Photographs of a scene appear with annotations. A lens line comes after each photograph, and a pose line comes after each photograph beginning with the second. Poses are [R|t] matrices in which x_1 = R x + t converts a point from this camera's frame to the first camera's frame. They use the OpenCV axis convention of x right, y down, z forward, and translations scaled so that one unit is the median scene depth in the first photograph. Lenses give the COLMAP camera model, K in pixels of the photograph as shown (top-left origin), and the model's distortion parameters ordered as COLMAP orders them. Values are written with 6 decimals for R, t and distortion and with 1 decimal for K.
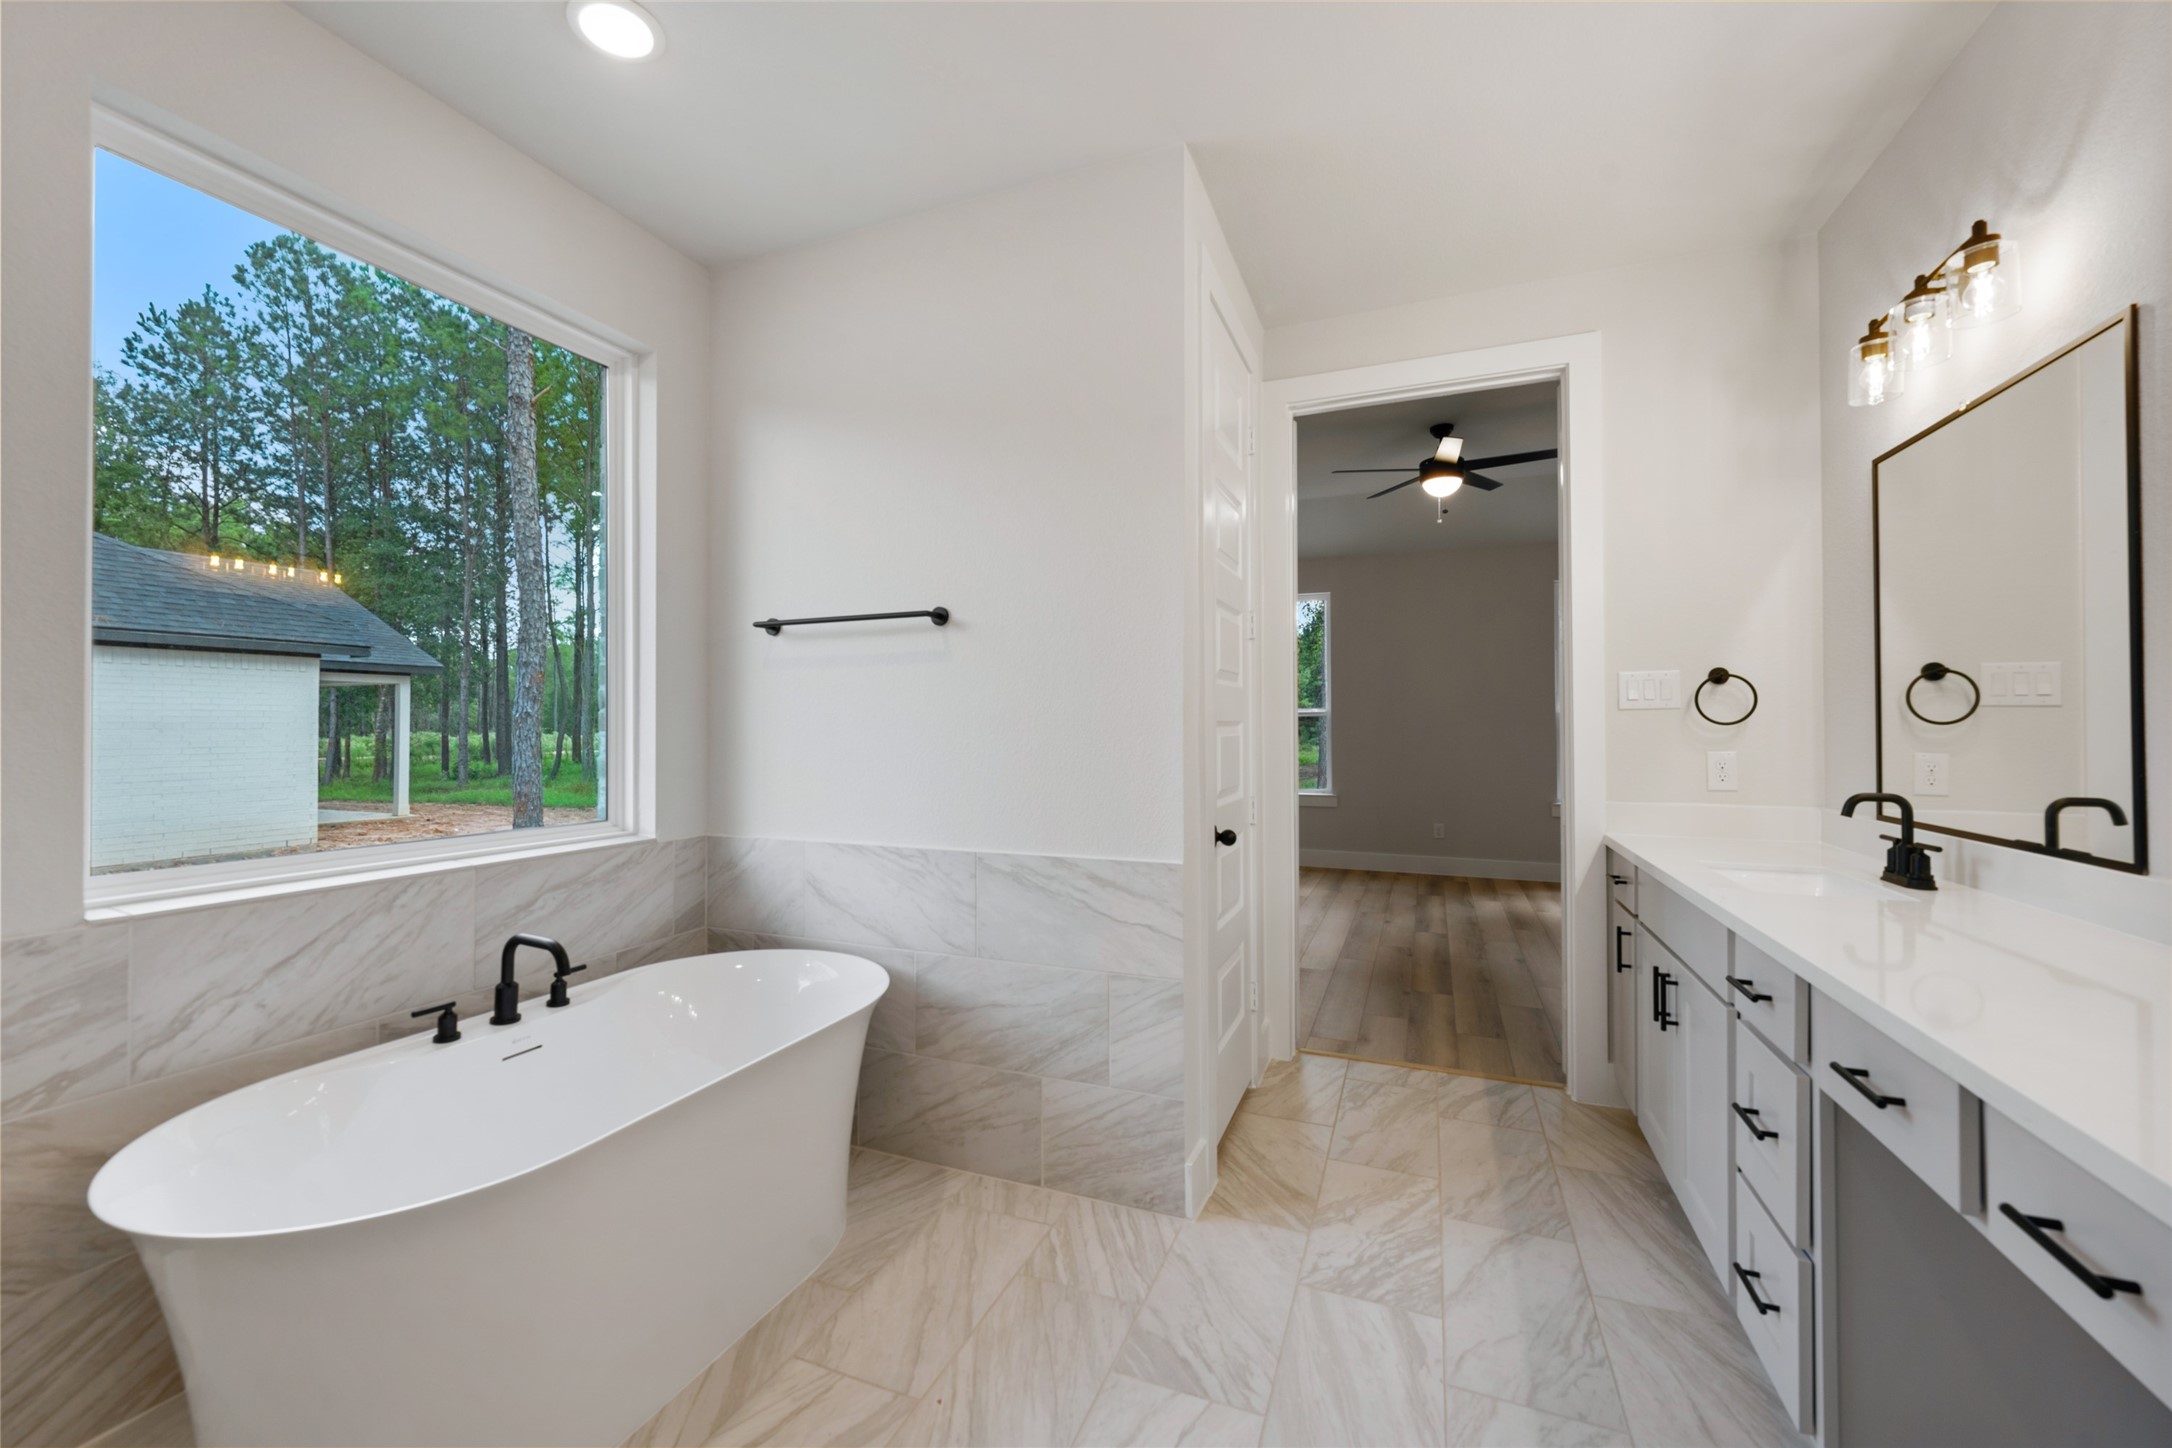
lens RADIAL K [[857.3, 0, 1088.3], [0, 857.3, 741.8], [0, 0, 1]] dist [0.008880, -0.000041]
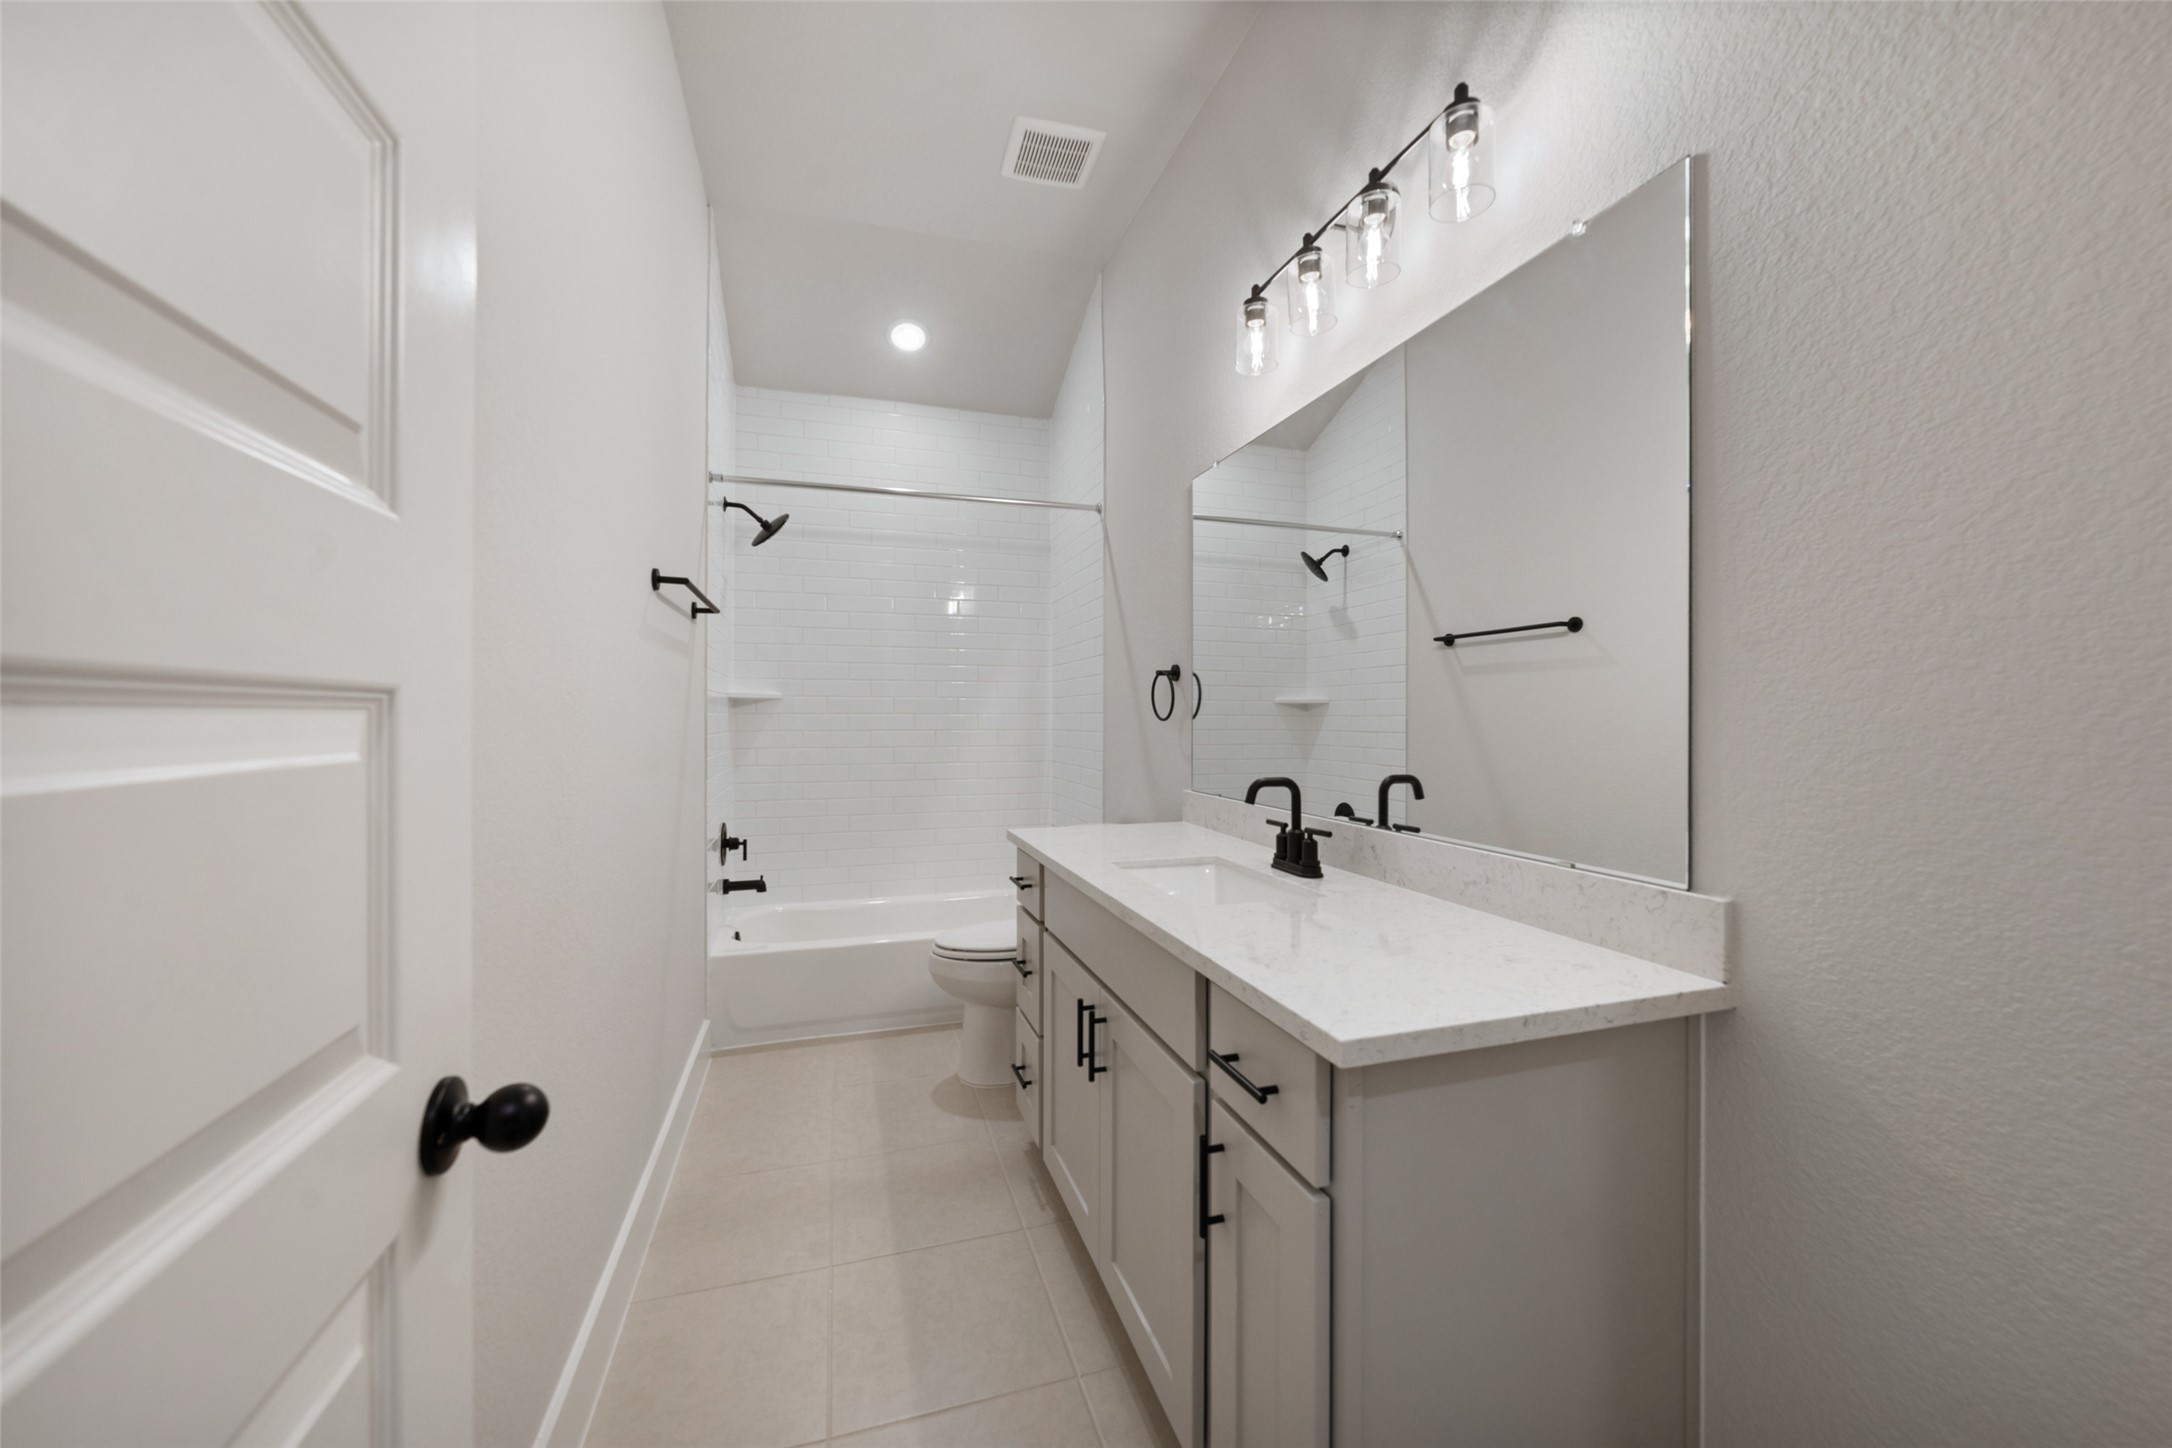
lens RADIAL K [[802.4, 0, 1073.9], [0, 802.4, 731.4], [0, 0, 1]] dist [-0.000983, -0.000190]
pose [[0.772055, -0.006990, 0.635517, 0.189907], [-0.000861, 0.999927, 0.012044, -0.000258], [-0.635555, -0.009846, 0.771993, 0.456907]]
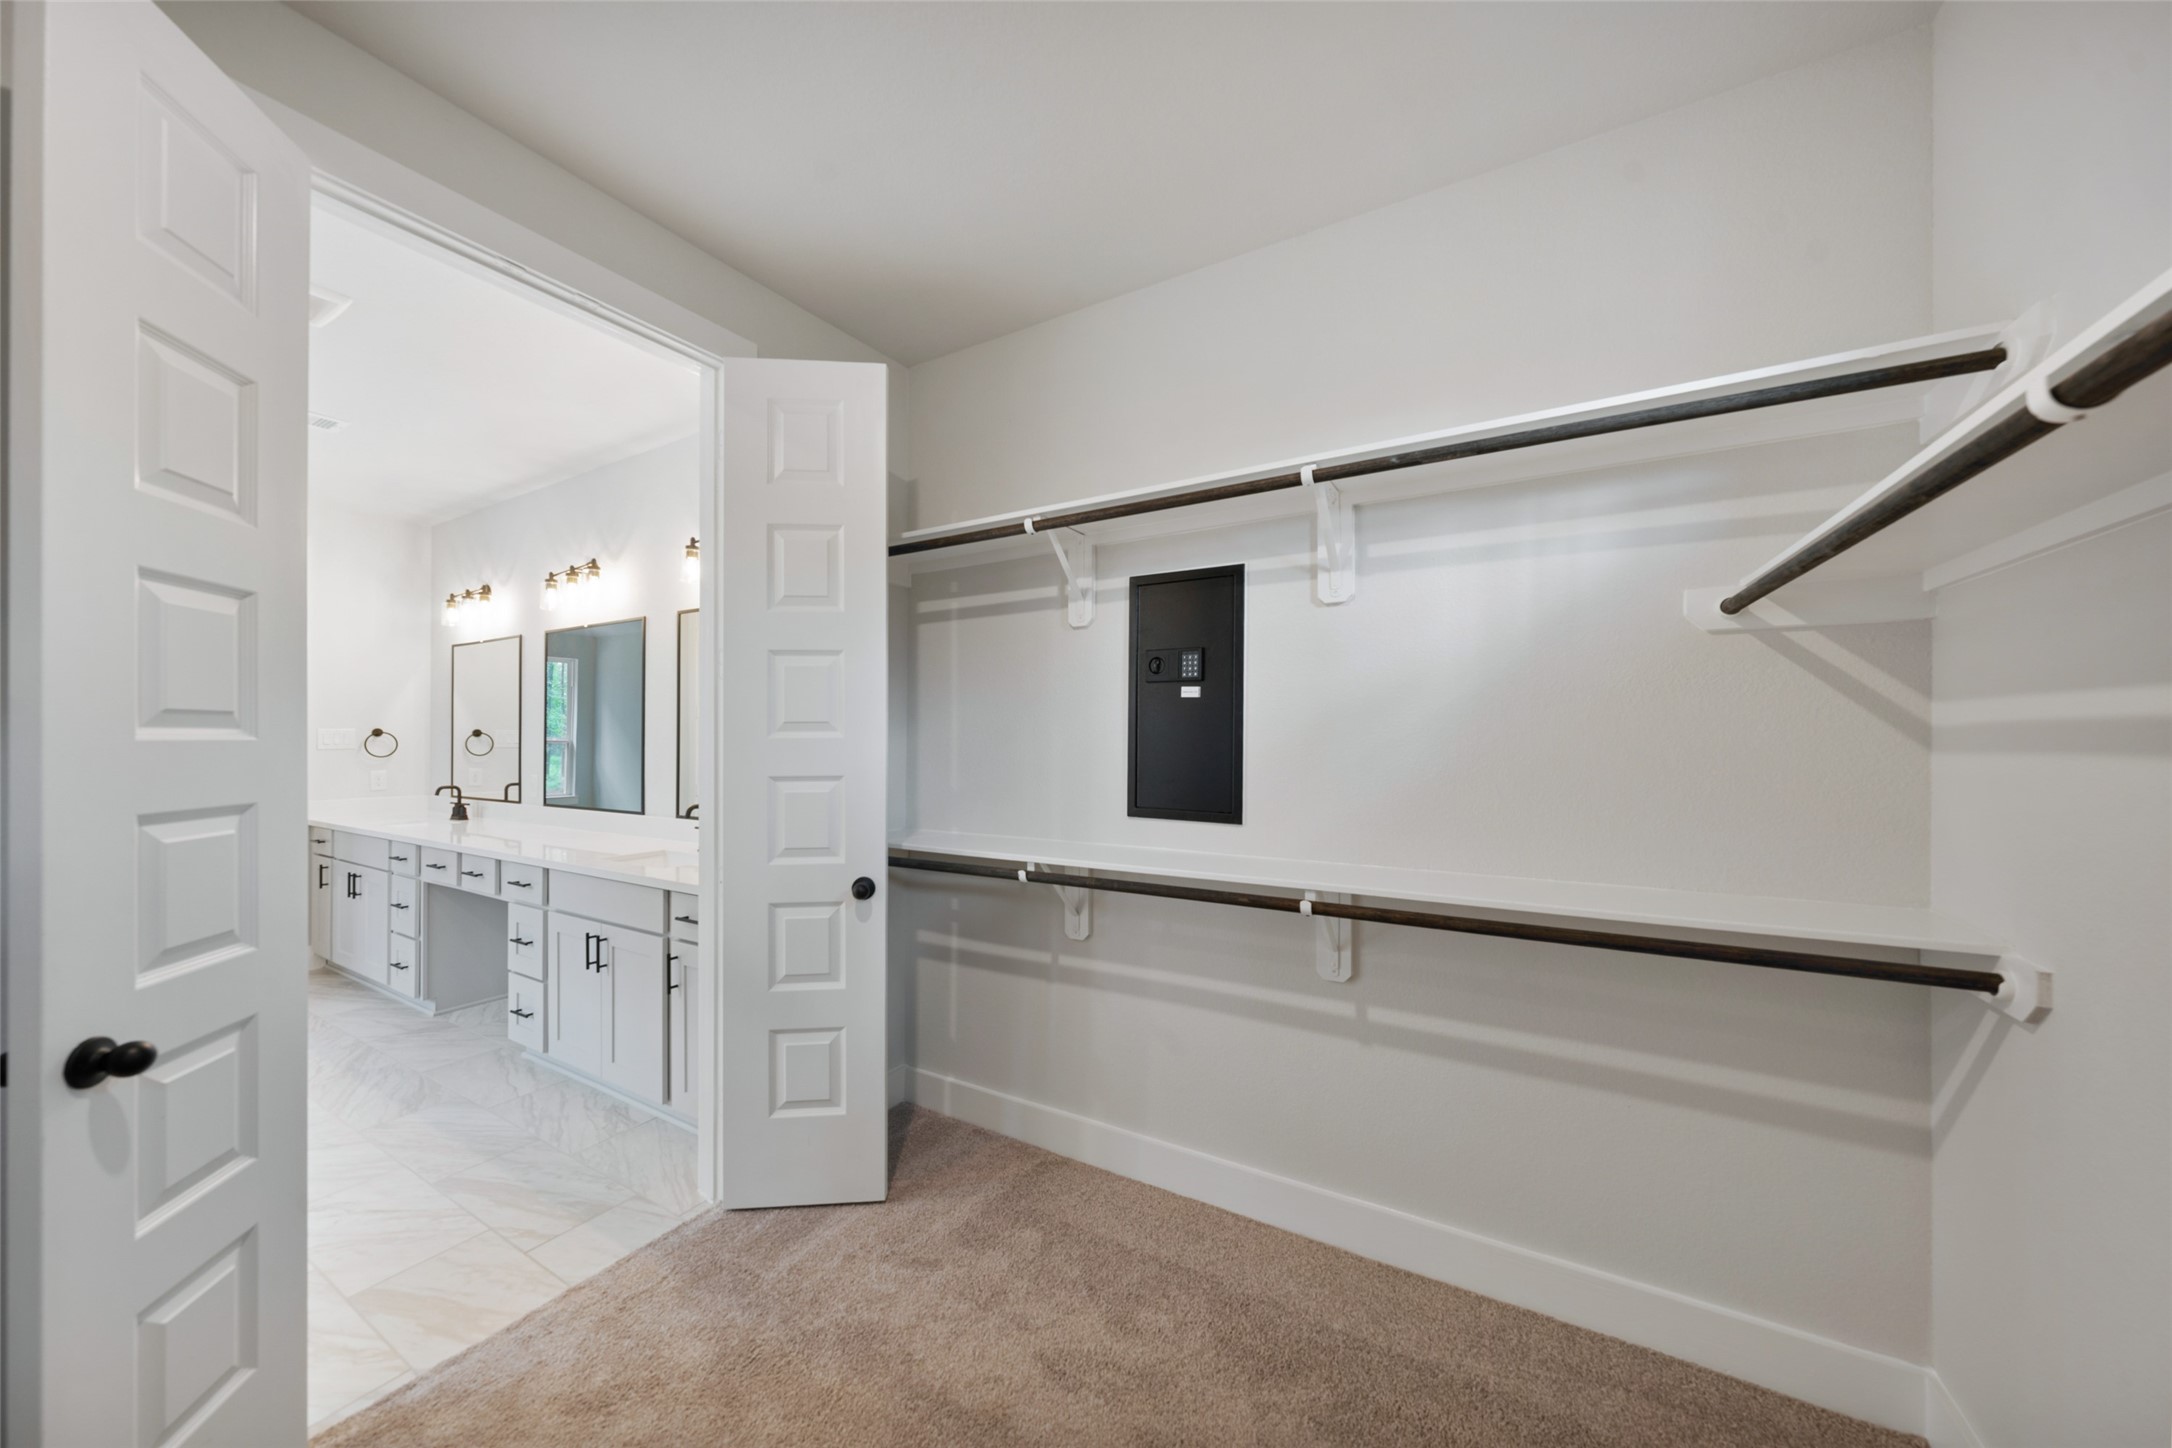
lens RADIAL K [[741.3, 0, 1074.5], [0, 741.3, 722.8], [0, 0, 1]] dist [0.000031, -0.001710]
pose [[0.151884, 0.029138, 0.987969, -0.981358], [0.011706, 0.999442, -0.031276, -0.036242], [-0.988329, 0.016315, 0.151458, -1.170719]]
